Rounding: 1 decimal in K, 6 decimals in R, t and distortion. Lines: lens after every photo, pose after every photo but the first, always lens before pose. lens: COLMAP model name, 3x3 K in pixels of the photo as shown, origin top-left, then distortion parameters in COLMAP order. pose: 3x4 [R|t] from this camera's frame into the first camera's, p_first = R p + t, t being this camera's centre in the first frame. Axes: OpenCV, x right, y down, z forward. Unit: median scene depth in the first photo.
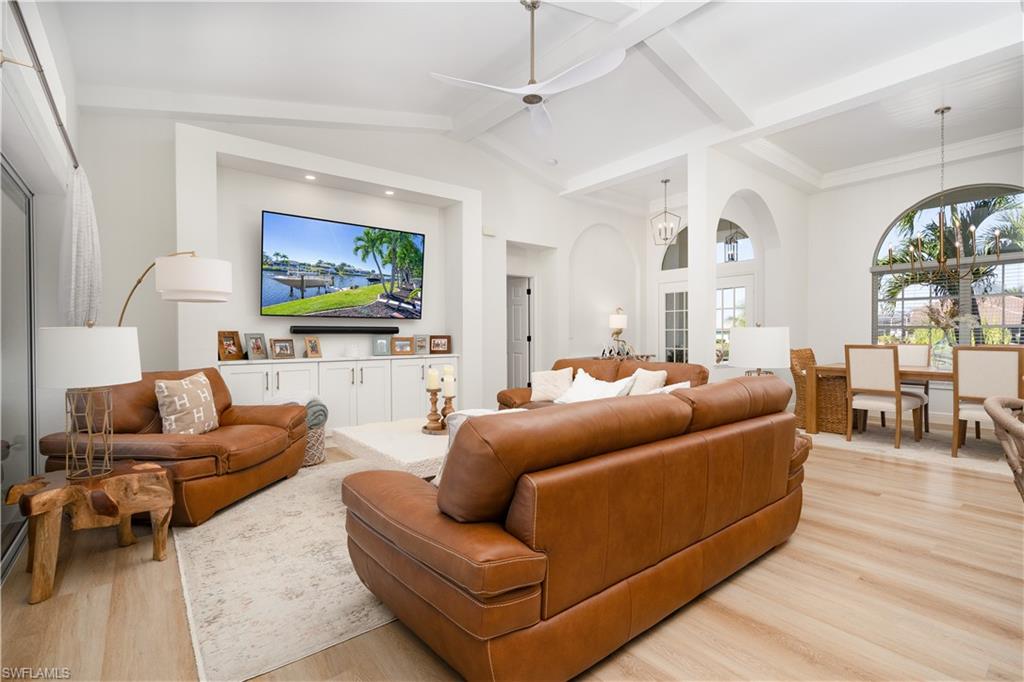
lens RADIAL K [[468.4, 0, 514.8], [0, 468.4, 336.1], [0, 0, 1]] dist [-0.001549, 0.000542]
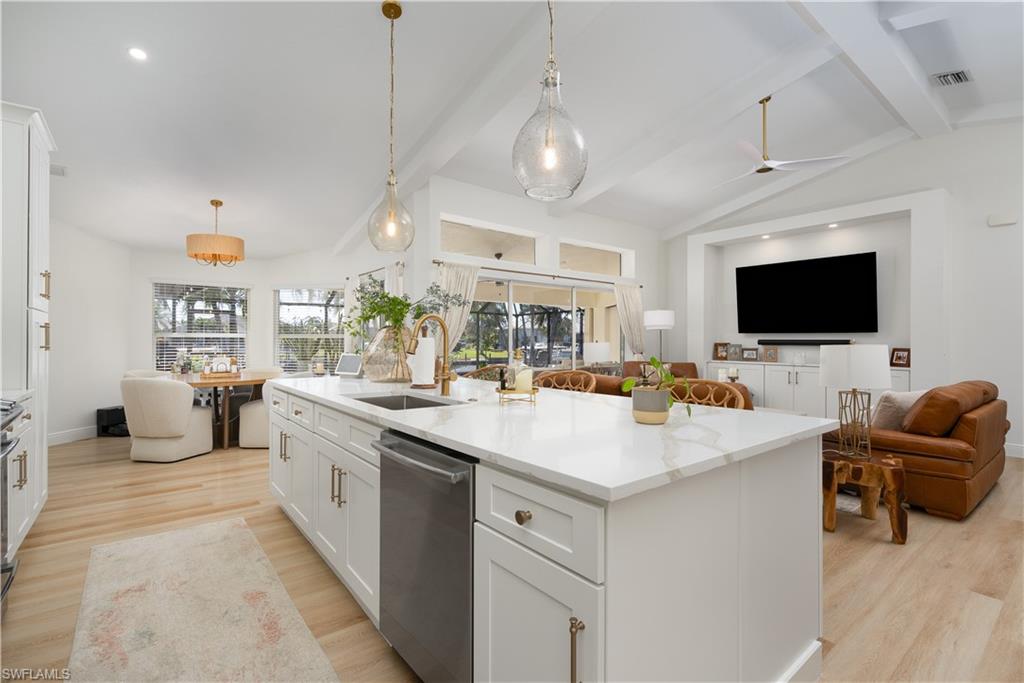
lens RADIAL K [[468.4, 0, 516.4], [0, 468.4, 342.6], [0, 0, 1]] dist [-0.001549, 0.000542]
pose [[0.018491, 0.009665, -0.999782, 0.905650], [-0.011273, 0.999892, 0.009457, -0.015796], [0.999765, 0.011095, 0.018598, 0.189779]]
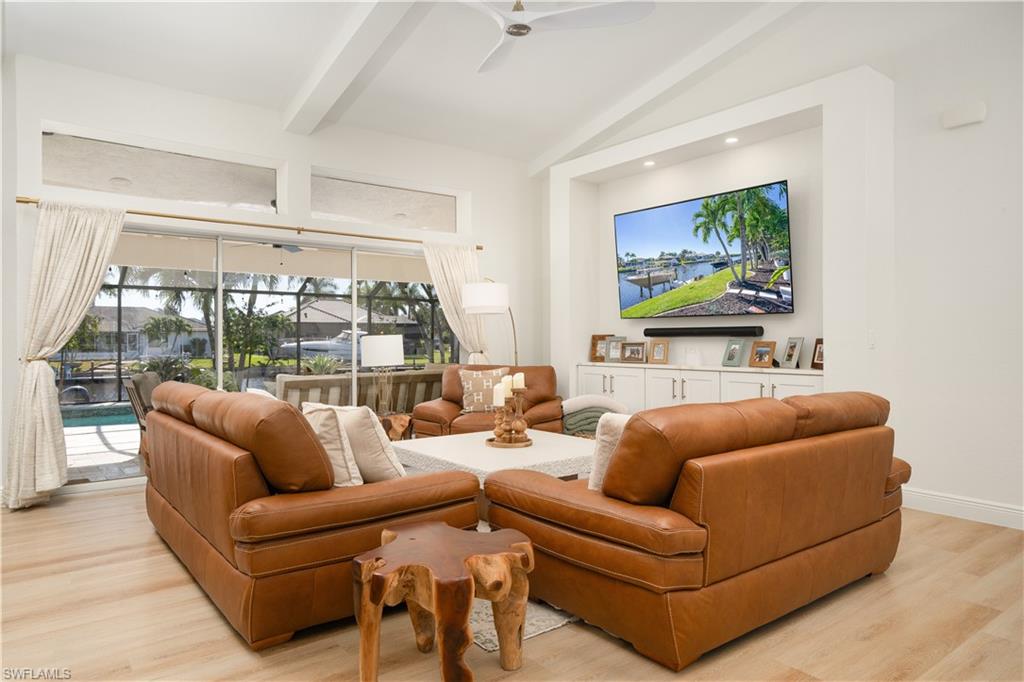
lens RADIAL K [[649.3, 0, 507.0], [0, 649.3, 343.6], [0, 0, 1]] dist [0.004778, -0.000002]
pose [[0.000235, 0.011967, -0.999928, 0.735912], [-0.003856, 0.999921, 0.011966, -0.005502], [0.999993, 0.003853, 0.000281, 0.665353]]
